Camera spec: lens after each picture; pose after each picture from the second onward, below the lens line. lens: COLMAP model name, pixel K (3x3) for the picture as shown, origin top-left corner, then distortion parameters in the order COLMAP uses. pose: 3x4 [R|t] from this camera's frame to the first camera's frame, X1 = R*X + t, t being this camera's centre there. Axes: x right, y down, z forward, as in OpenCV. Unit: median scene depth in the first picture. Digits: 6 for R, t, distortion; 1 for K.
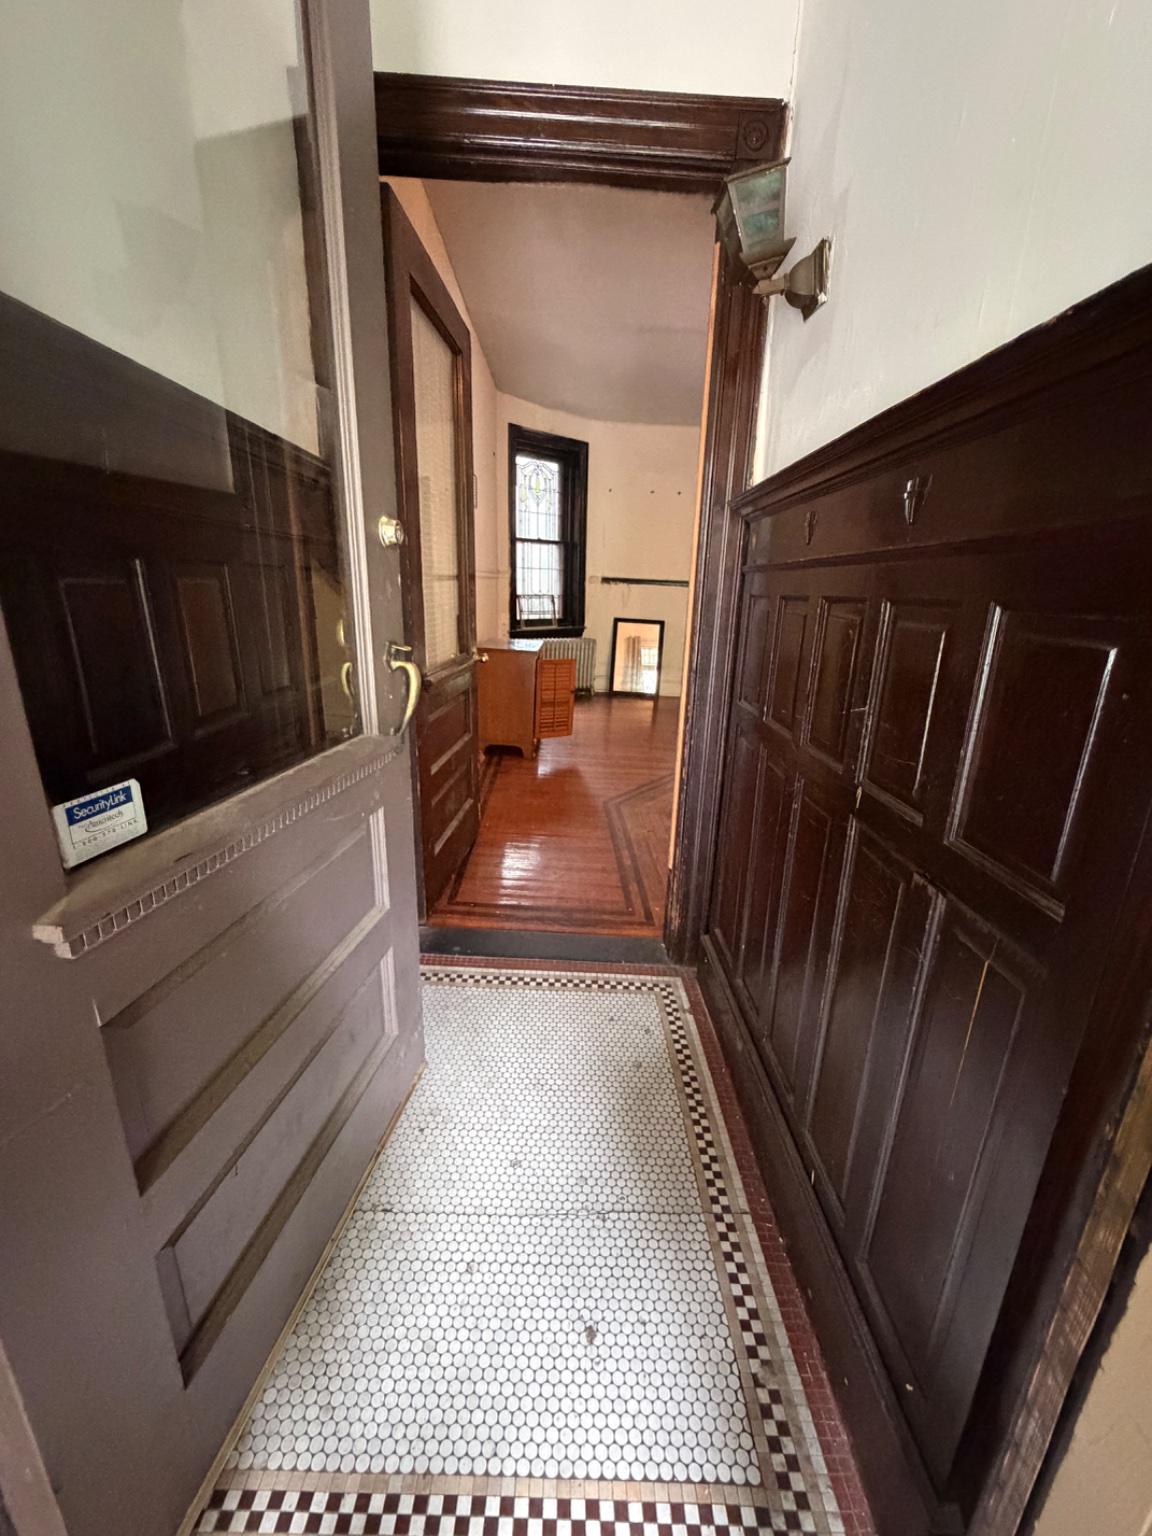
lens RADIAL K [[614.2, 0, 578.8], [0, 614.2, 770.4], [0, 0, 1]] dist [0.000419, 0.000412]
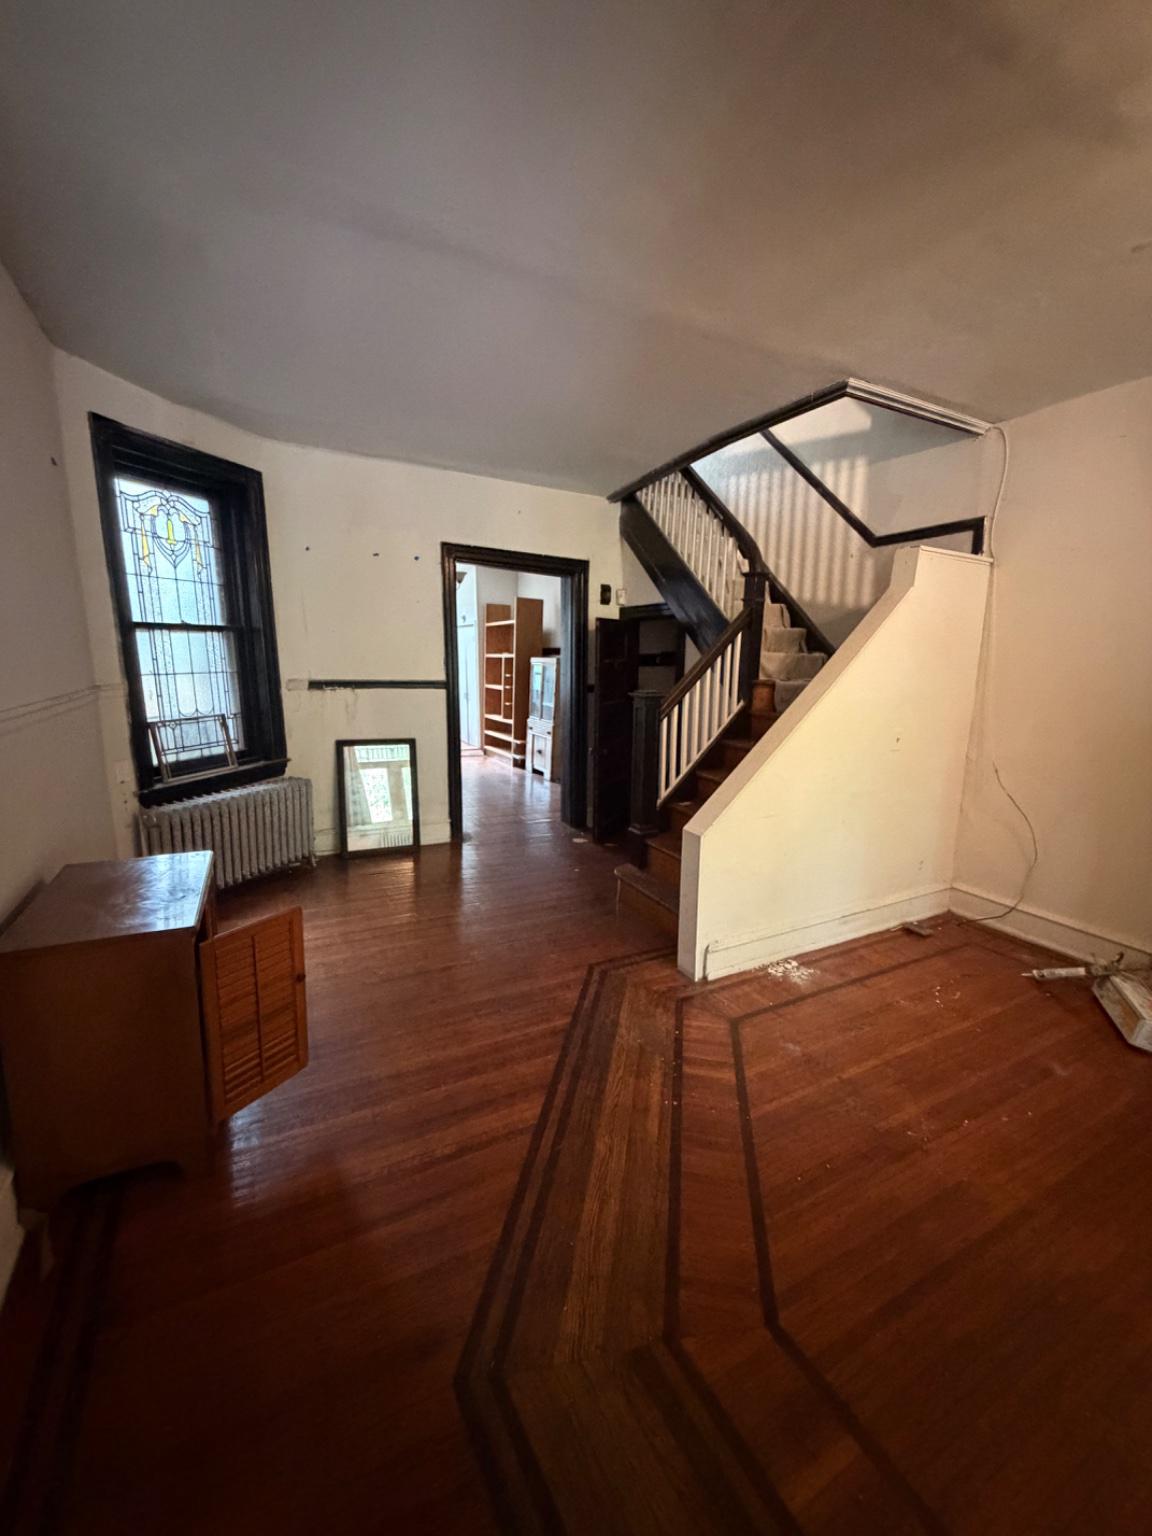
lens RADIAL K [[614.2, 0, 569.6], [0, 614.2, 774.3], [0, 0, 1]] dist [0.000419, 0.000412]
pose [[0.897587, -0.105585, 0.428005, -0.002061], [0.144262, 0.987787, -0.058860, -0.147891], [-0.416564, 0.114576, 0.901857, 0.339312]]
